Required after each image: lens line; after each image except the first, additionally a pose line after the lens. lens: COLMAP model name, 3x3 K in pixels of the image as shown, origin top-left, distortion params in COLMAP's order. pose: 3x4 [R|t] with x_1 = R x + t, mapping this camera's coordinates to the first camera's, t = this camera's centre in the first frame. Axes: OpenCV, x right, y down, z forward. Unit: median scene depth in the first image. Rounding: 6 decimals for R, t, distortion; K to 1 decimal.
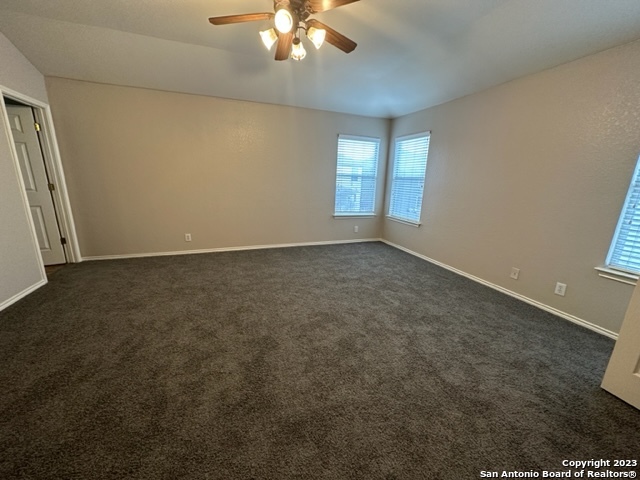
lens RADIAL K [[255.9, 0, 320.9], [0, 255.9, 240.3], [0, 0, 1]] dist [0.005688, -0.000543]
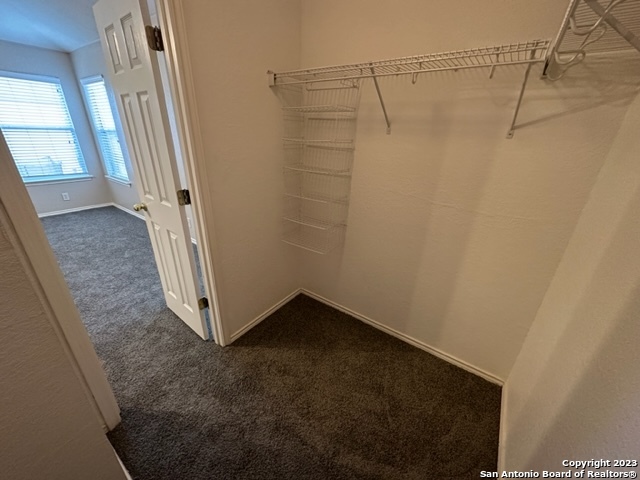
lens RADIAL K [[255.9, 0, 320.6], [0, 255.9, 237.7], [0, 0, 1]] dist [0.005688, -0.000543]
pose [[0.830629, -0.223445, 0.510028, 0.476188], [0.133534, 0.969160, 0.207120, 0.029699], [-0.540578, -0.103933, 0.834849, -0.191329]]
